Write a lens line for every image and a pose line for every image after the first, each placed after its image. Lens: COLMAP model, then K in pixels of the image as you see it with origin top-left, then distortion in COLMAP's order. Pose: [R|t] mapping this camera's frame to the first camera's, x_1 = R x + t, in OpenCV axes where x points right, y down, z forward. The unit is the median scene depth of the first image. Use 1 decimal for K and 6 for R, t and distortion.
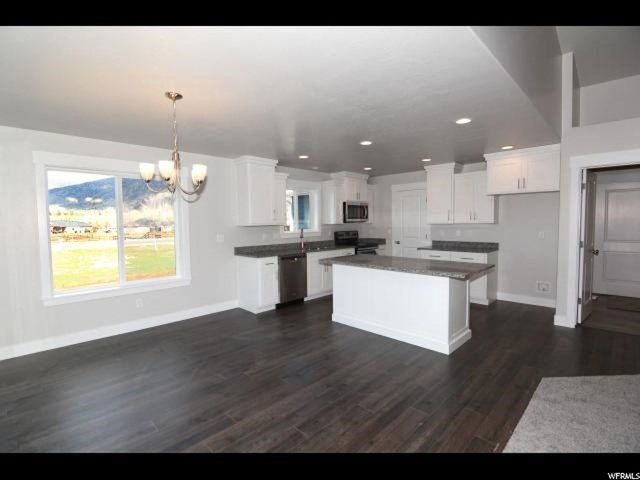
lens RADIAL K [[318.5, 0, 320.0], [0, 318.5, 240.0], [0, 0, 1]] dist [0.056242, -0.055043]
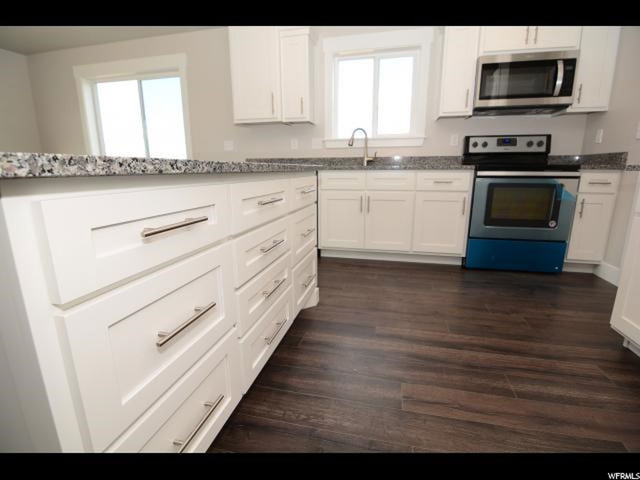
lens RADIAL K [[318.5, 0, 320.0], [0, 318.5, 240.0], [0, 0, 1]] dist [0.056242, -0.055043]
pose [[0.545216, 0.201311, -0.813765, 0.348638], [-0.051152, 0.976918, 0.207401, 0.034961], [0.836733, -0.071453, 0.542929, 0.579383]]
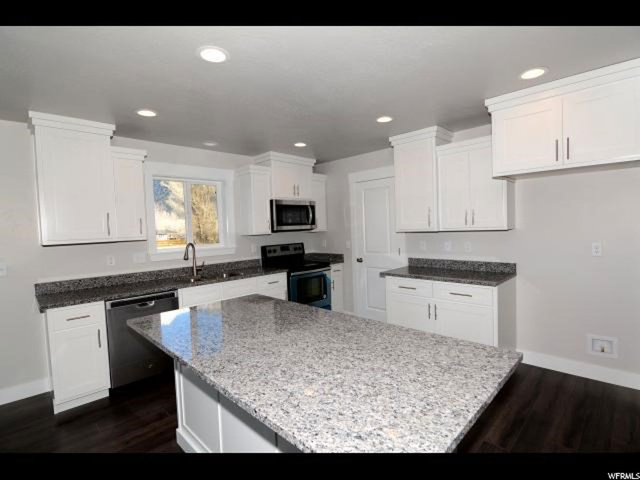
lens RADIAL K [[318.5, 0, 320.0], [0, 318.5, 240.0], [0, 0, 1]] dist [0.056242, -0.055043]
pose [[0.999558, -0.021324, -0.020733, 0.184611], [0.020981, 0.999642, -0.016609, -0.025565], [0.021079, 0.016166, 0.999647, 0.355860]]
